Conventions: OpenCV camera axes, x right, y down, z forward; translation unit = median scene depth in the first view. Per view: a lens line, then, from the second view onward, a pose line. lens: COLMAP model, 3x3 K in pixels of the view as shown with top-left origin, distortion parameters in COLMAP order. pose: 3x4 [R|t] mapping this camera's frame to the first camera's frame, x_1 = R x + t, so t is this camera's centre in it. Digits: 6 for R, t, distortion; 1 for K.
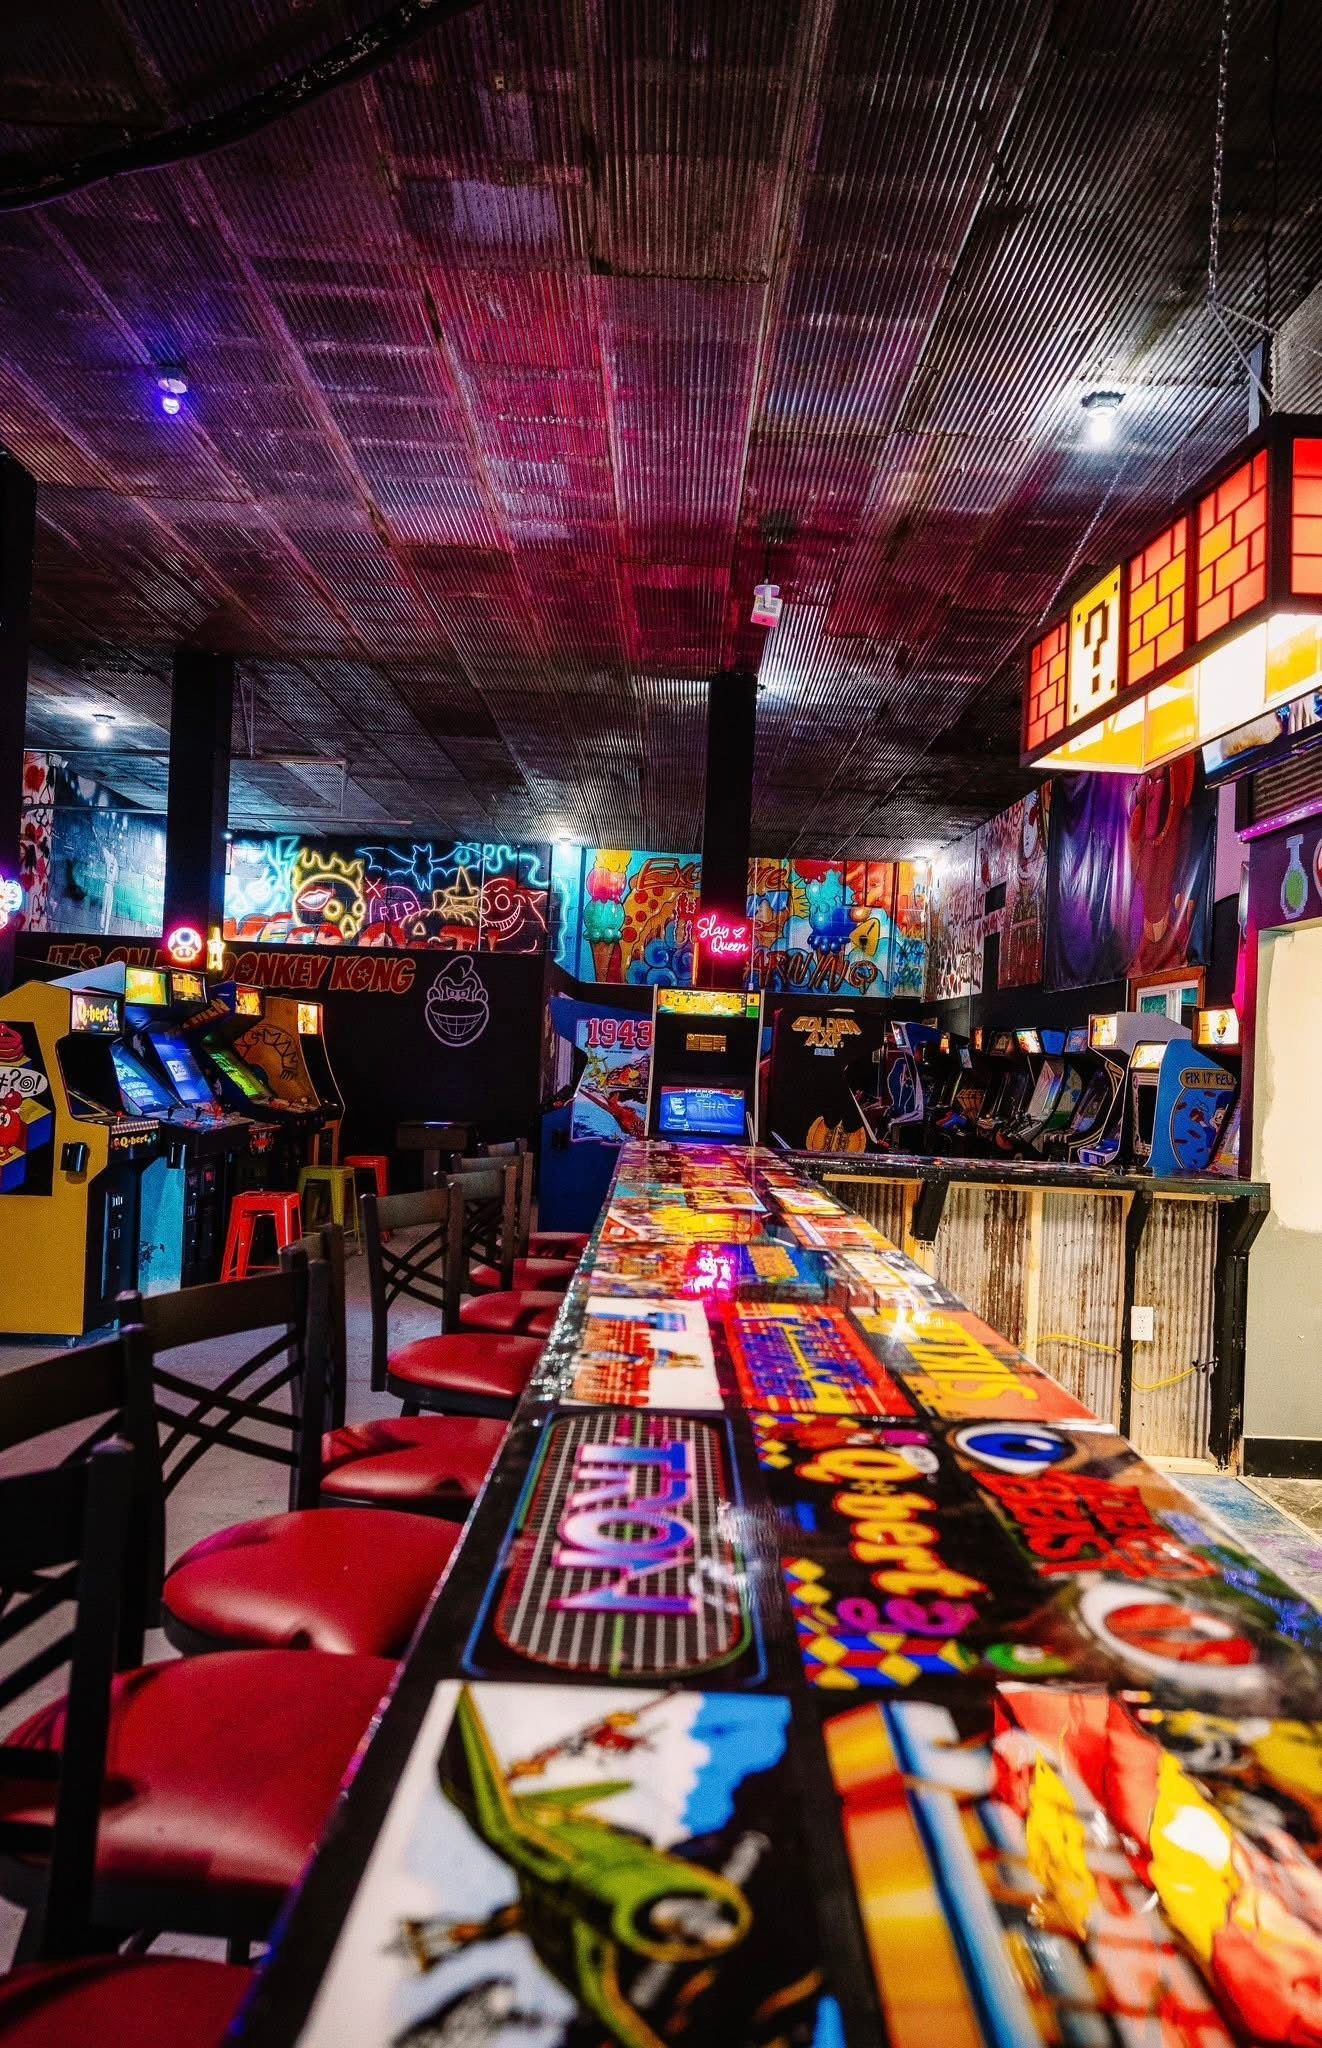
lens RADIAL K [[1496.1, 0, 663.0], [0, 1496.1, 1025.4], [0, 0, 1]] dist [0.008632, -0.001109]
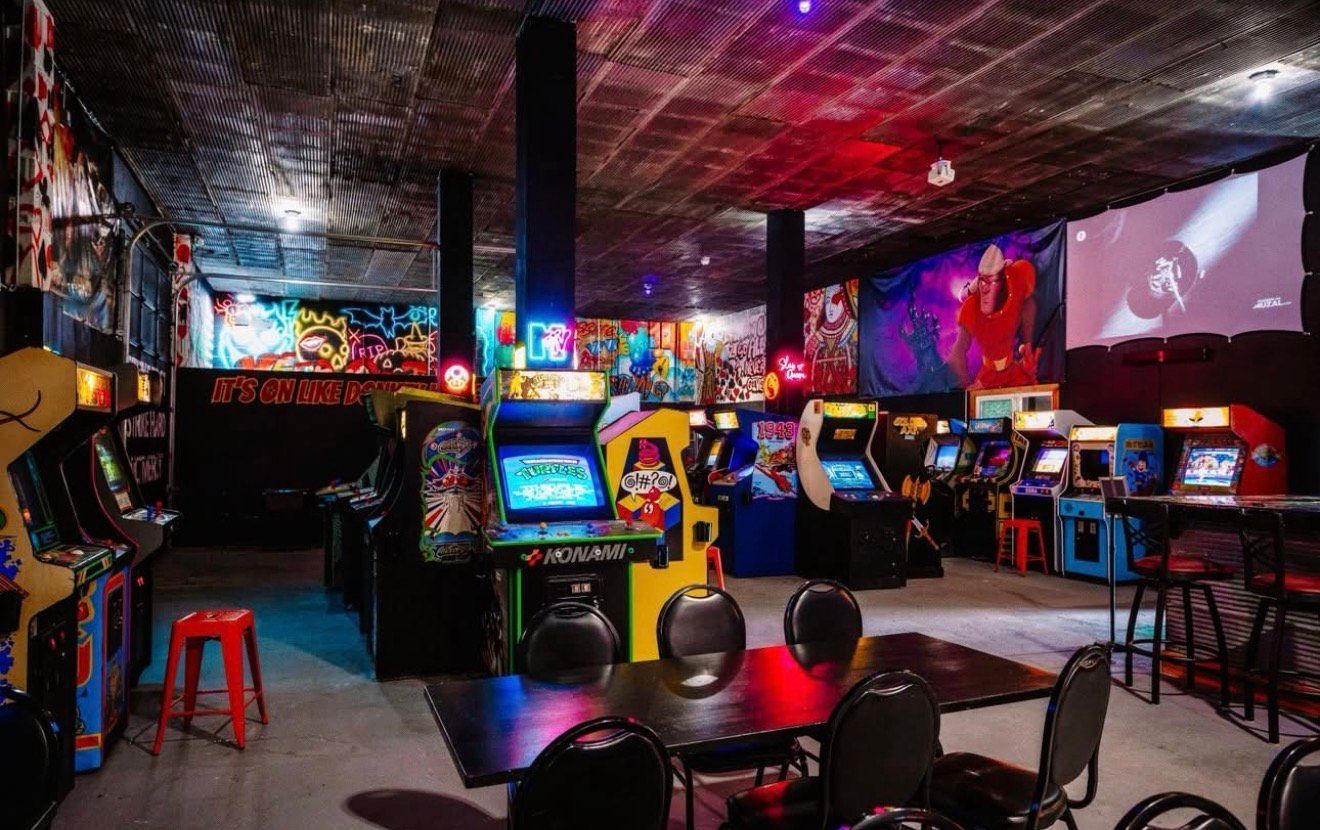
lens RADIAL K [[872.0, 0, 659.9], [0, 872.0, 421.8], [0, 0, 1]] dist [0.016625, 0.007133]
pose [[0.931087, -0.029159, 0.363629, -0.229391], [0.026643, 0.999574, 0.011934, -0.008545], [-0.363822, -0.001424, 0.931467, 0.078243]]
